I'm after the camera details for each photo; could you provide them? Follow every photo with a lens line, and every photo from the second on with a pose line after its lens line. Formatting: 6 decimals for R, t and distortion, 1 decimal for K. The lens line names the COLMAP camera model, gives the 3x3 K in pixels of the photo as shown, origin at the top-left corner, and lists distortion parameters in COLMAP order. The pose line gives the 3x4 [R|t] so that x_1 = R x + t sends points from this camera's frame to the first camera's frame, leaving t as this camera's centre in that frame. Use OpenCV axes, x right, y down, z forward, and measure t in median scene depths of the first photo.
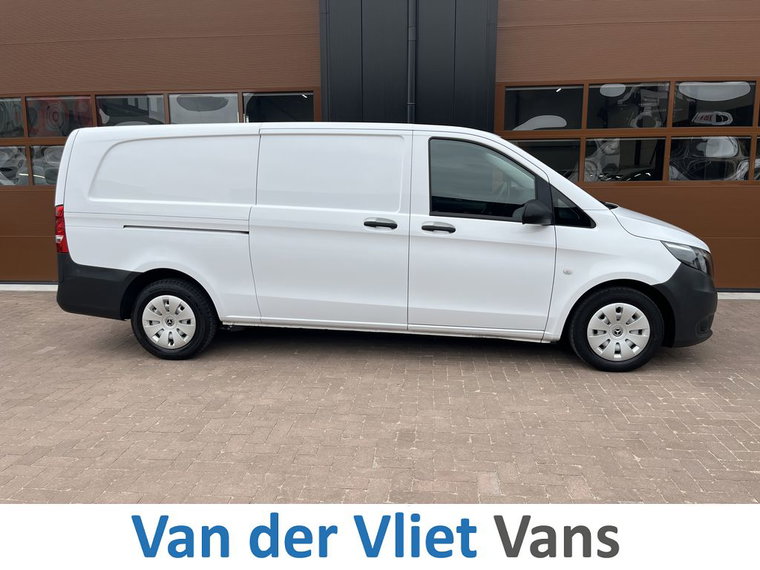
lens RADIAL K [[606.3, 0, 369.4], [0, 606.3, 279.7], [0, 0, 1]] dist [0.074374, -0.115879]
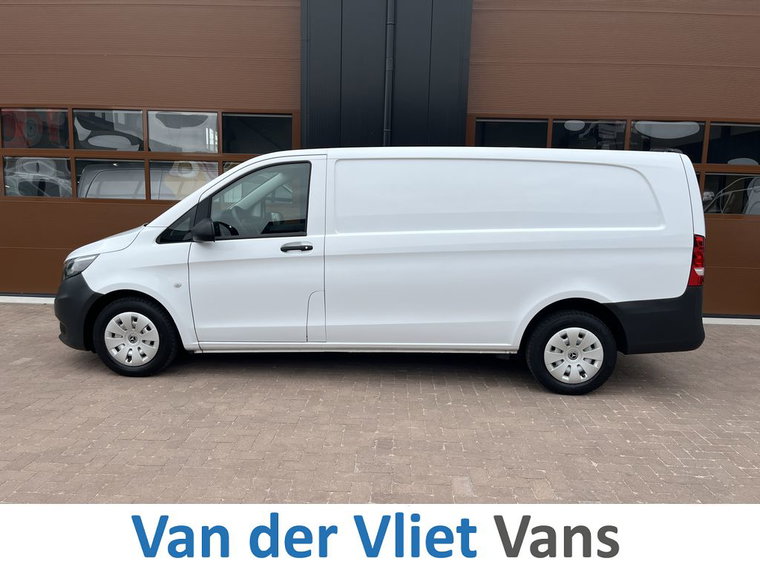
lens RADIAL K [[606.3, 0, 377.5], [0, 606.3, 284.0], [0, 0, 1]] dist [0.074374, -0.115879]
pose [[0.997162, 0.022072, 0.071977, -0.029645], [-0.020257, 0.999460, -0.025854, 0.004100], [-0.072509, 0.024323, 0.997071, -0.058353]]
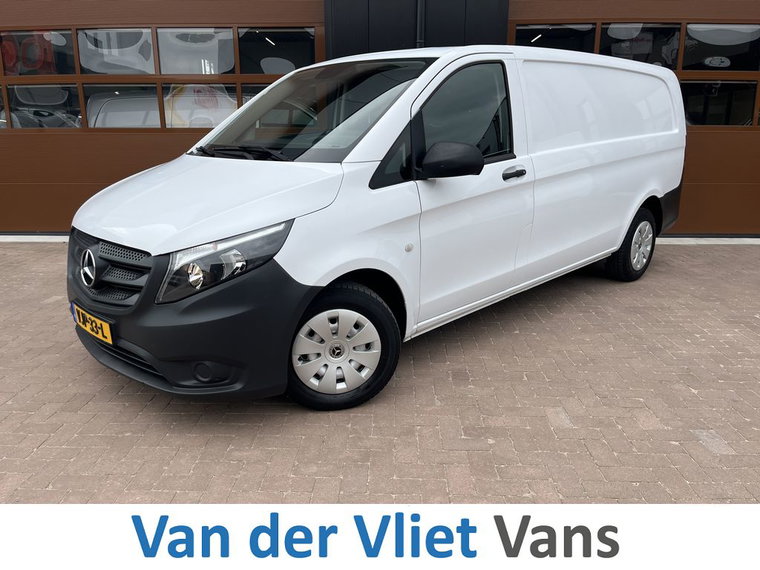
lens RADIAL K [[606.3, 0, 373.3], [0, 606.3, 291.3], [0, 0, 1]] dist [0.074374, -0.115879]
pose [[0.997901, -0.011930, 0.063643, -0.121441], [0.006250, 0.996037, 0.088719, 0.027386], [-0.064449, -0.088135, 0.994021, 0.032610]]
